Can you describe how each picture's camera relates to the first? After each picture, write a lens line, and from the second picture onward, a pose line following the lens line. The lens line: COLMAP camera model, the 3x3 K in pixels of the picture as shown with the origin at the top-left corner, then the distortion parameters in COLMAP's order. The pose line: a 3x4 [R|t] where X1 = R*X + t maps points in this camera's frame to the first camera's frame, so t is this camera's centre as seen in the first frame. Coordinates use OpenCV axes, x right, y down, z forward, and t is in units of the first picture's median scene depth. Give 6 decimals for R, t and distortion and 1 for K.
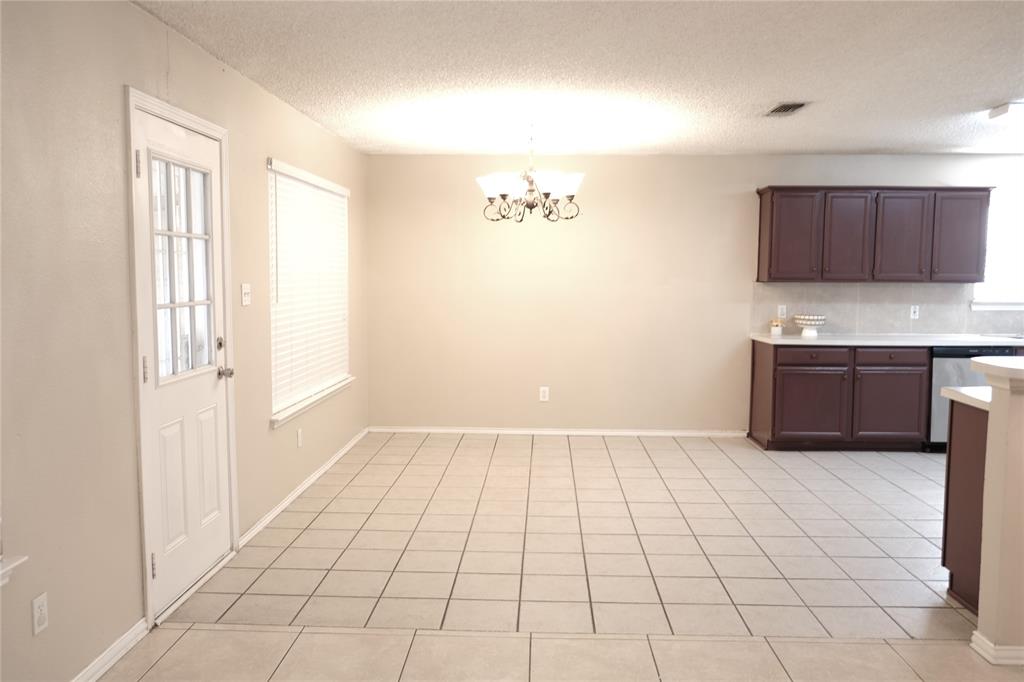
lens RADIAL K [[786.6, 0, 512.0], [0, 786.6, 341.0], [0, 0, 1]] dist [-0.047625, 0.009258]
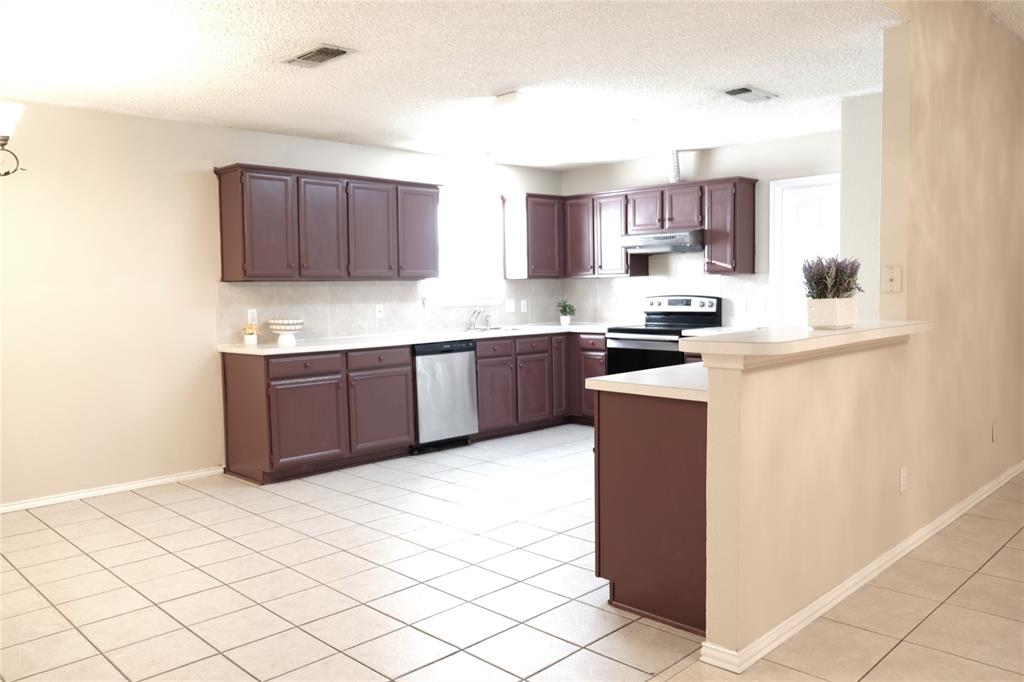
lens RADIAL K [[786.6, 0, 512.0], [0, 786.6, 341.0], [0, 0, 1]] dist [-0.047625, 0.009258]
pose [[0.677001, -0.064574, 0.733144, -0.087610], [0.079351, 0.996741, 0.014517, -0.001796], [-0.731692, 0.048347, 0.679919, 0.240901]]
